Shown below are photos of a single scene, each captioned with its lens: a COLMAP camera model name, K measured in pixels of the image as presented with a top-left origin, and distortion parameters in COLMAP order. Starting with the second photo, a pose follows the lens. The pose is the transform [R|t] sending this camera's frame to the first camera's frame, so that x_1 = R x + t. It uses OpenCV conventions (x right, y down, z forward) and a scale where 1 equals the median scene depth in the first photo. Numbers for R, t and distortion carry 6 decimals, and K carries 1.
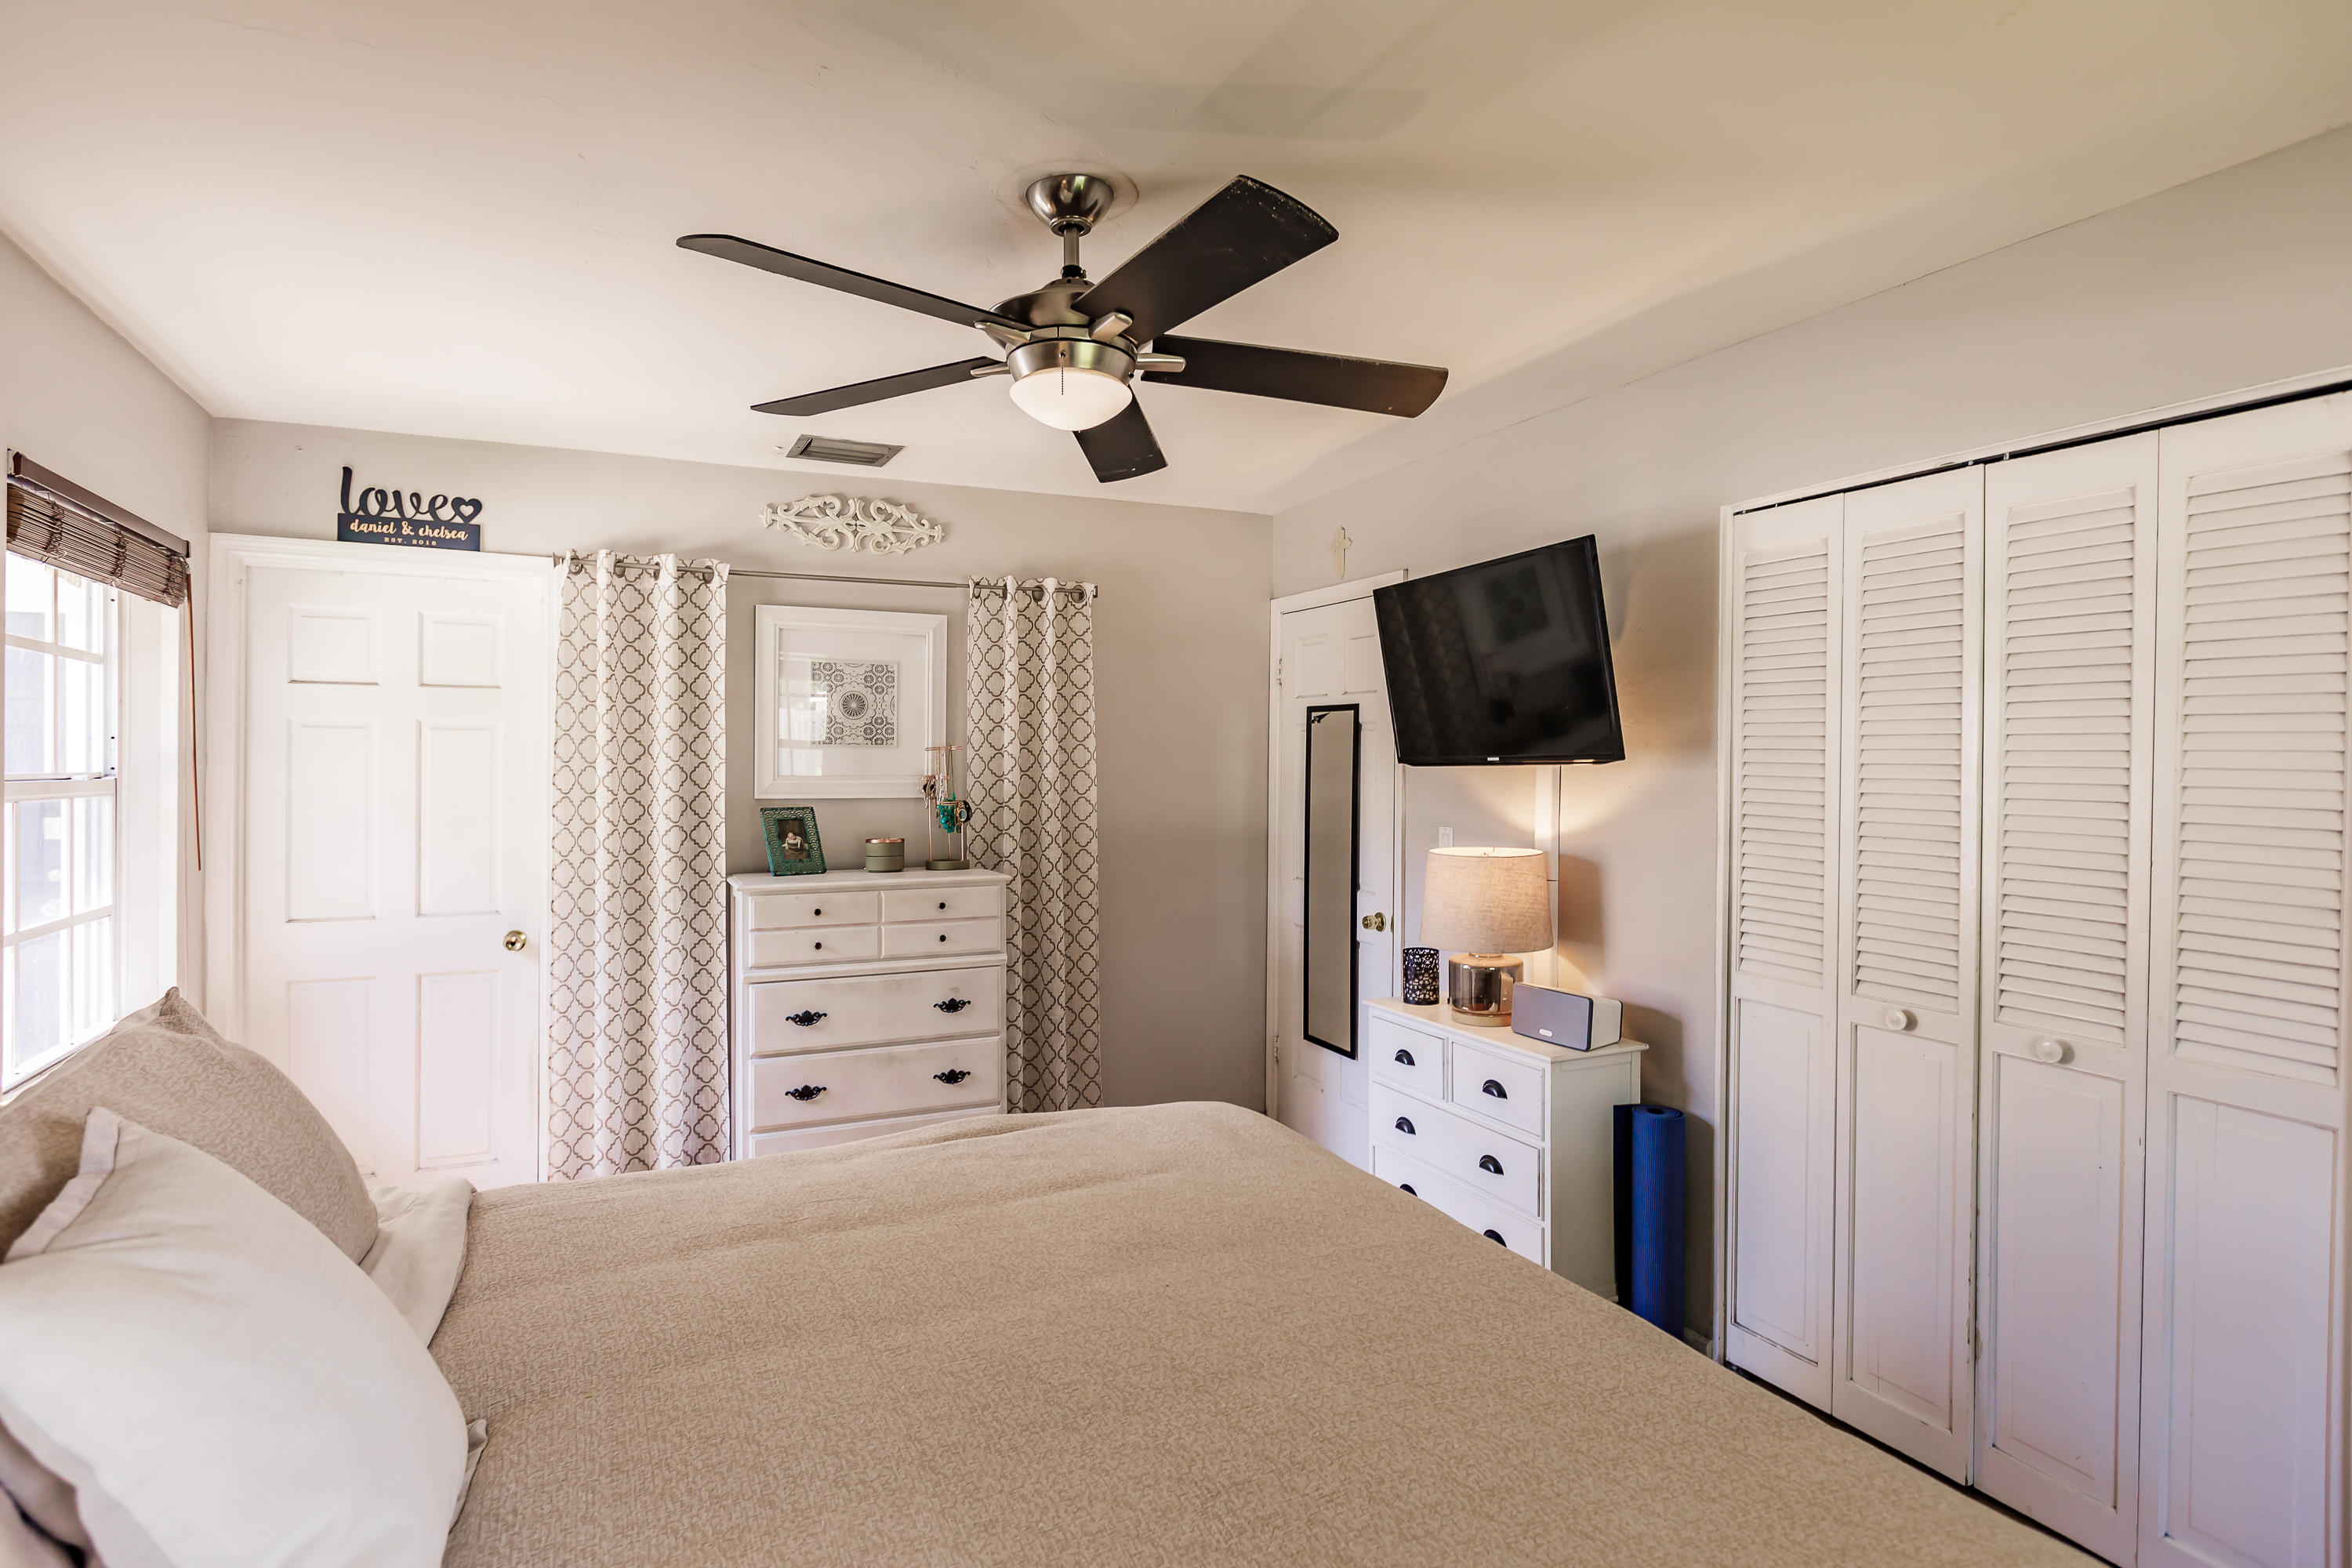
lens RADIAL K [[1209.5, 0, 1172.3], [0, 1209.5, 775.2], [0, 0, 1]] dist [-0.006917, -0.000781]
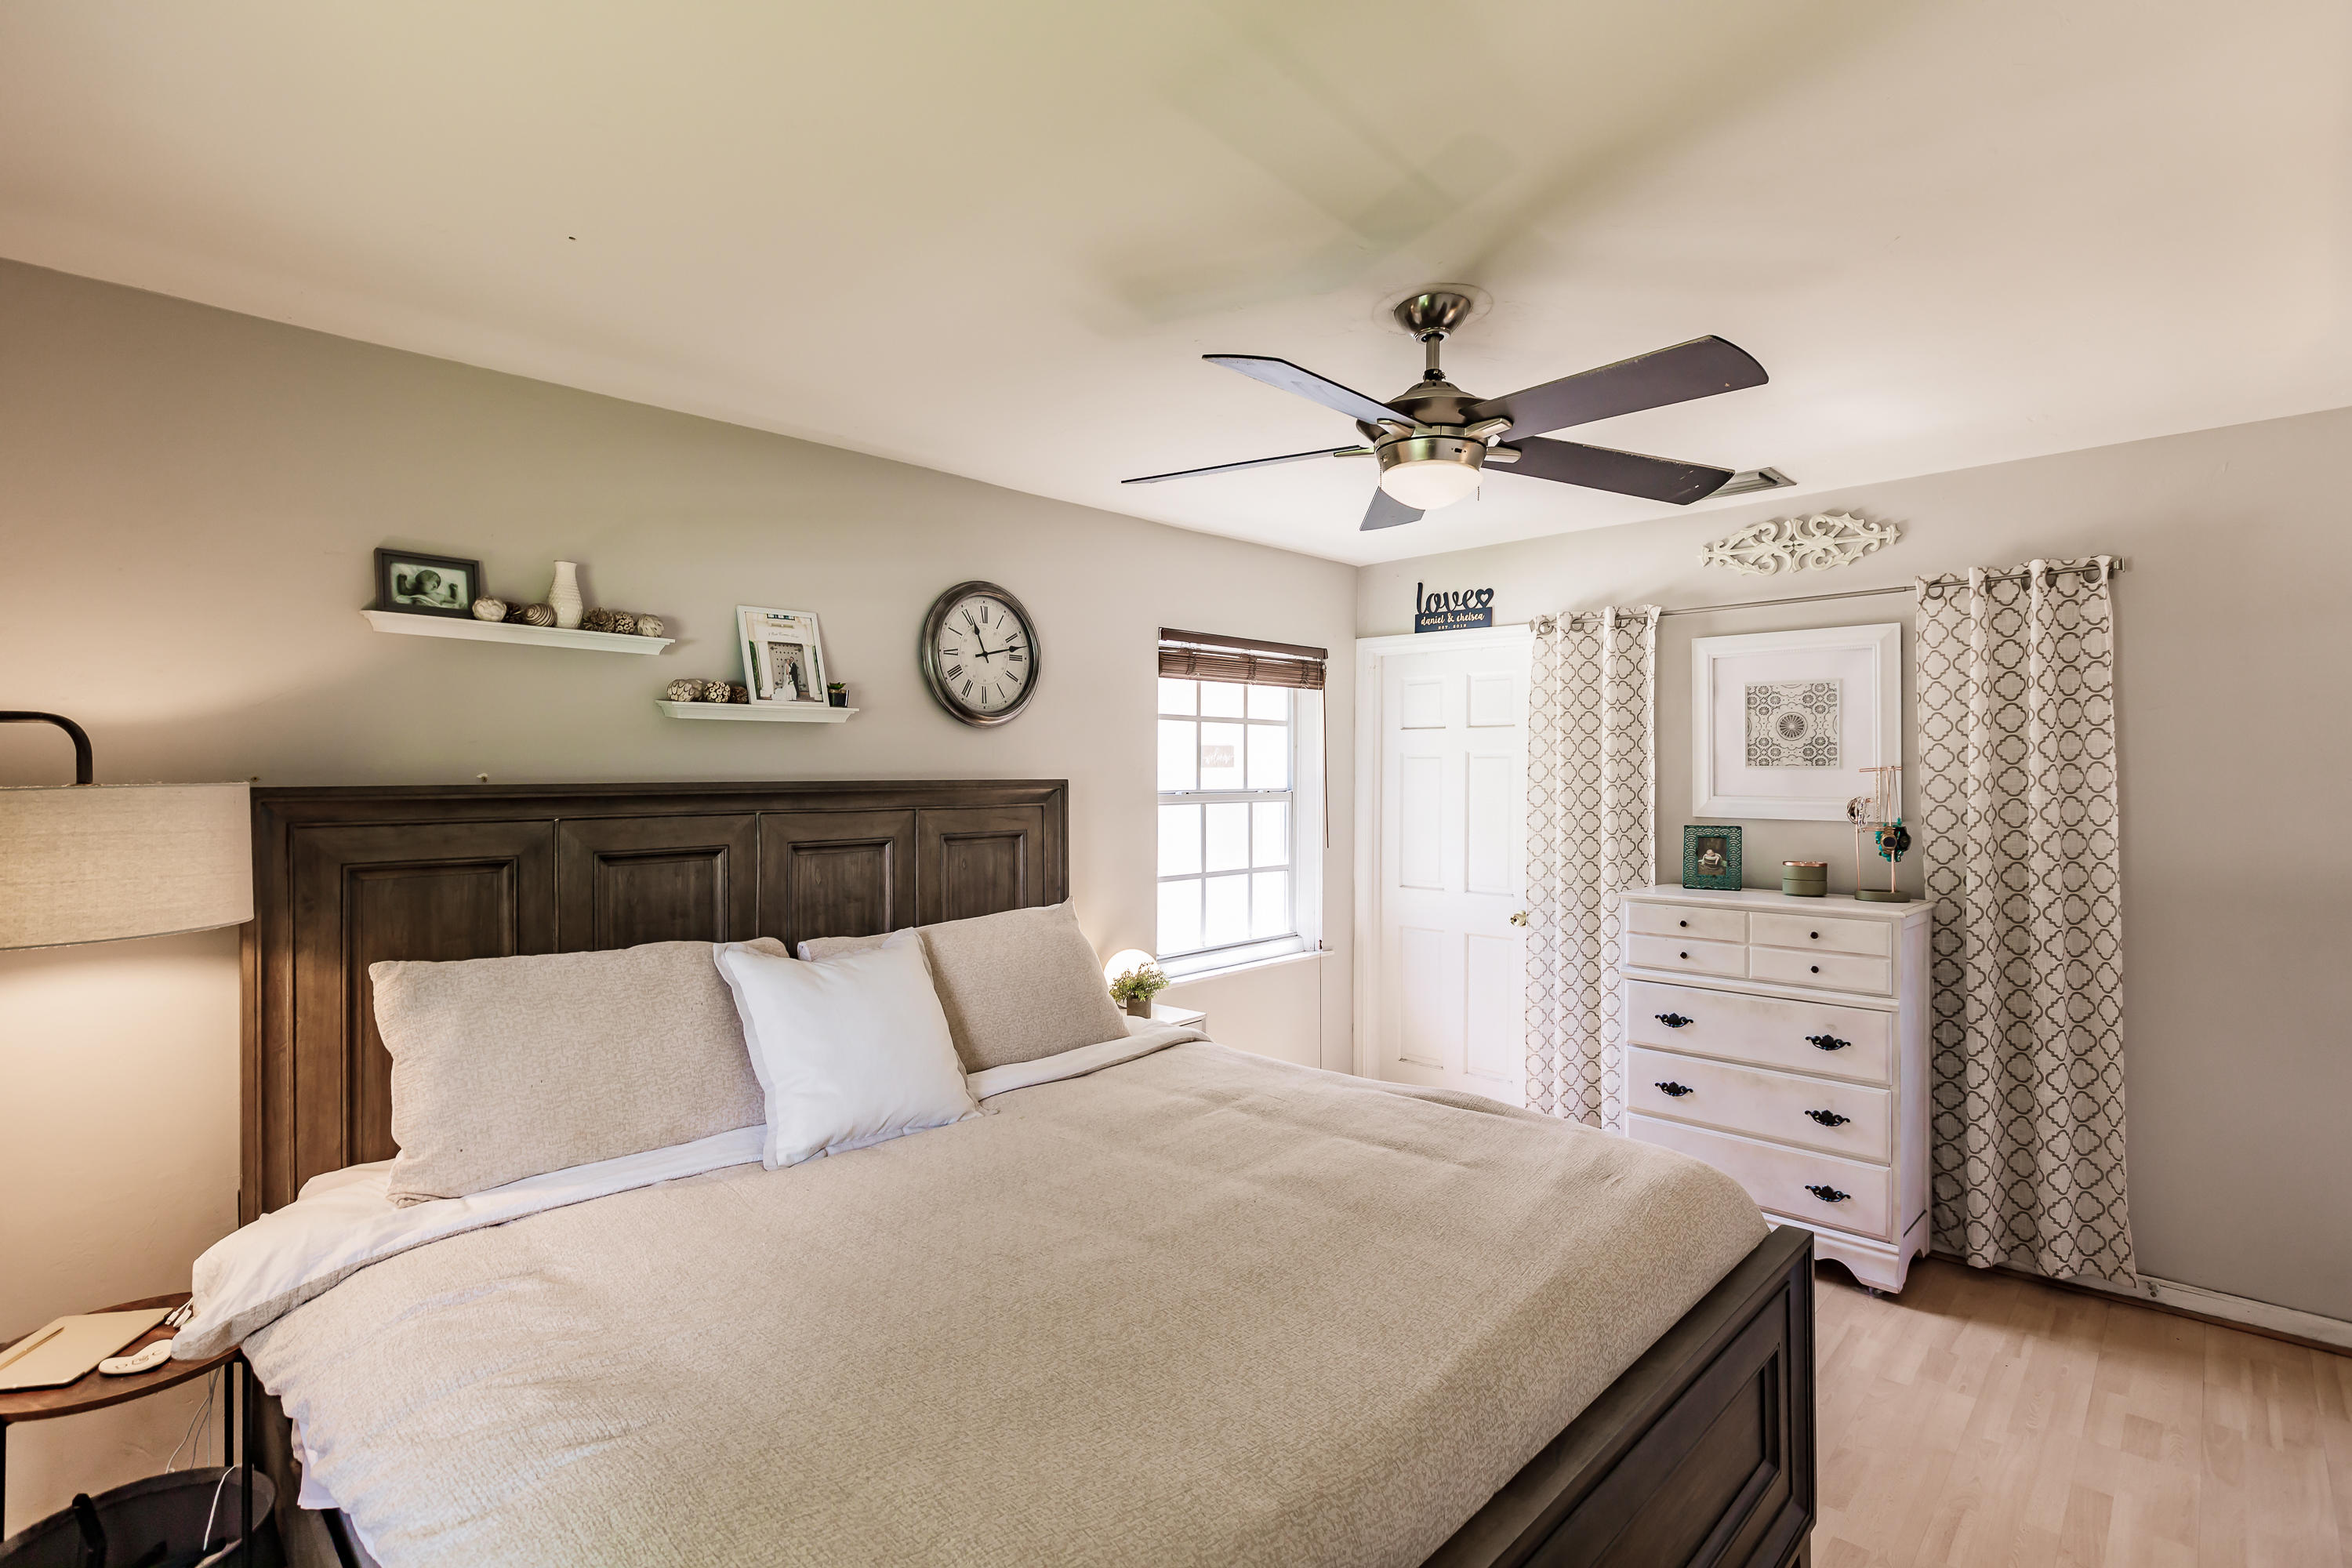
lens RADIAL K [[1141.7, 0, 1169.3], [0, 1141.7, 764.8], [0, 0, 1]] dist [-0.006637, -0.000398]
pose [[0.346547, -0.008723, -0.937992, 0.463147], [-0.007179, 0.999903, -0.011951, -0.011736], [0.938005, 0.010875, 0.346451, 0.203196]]
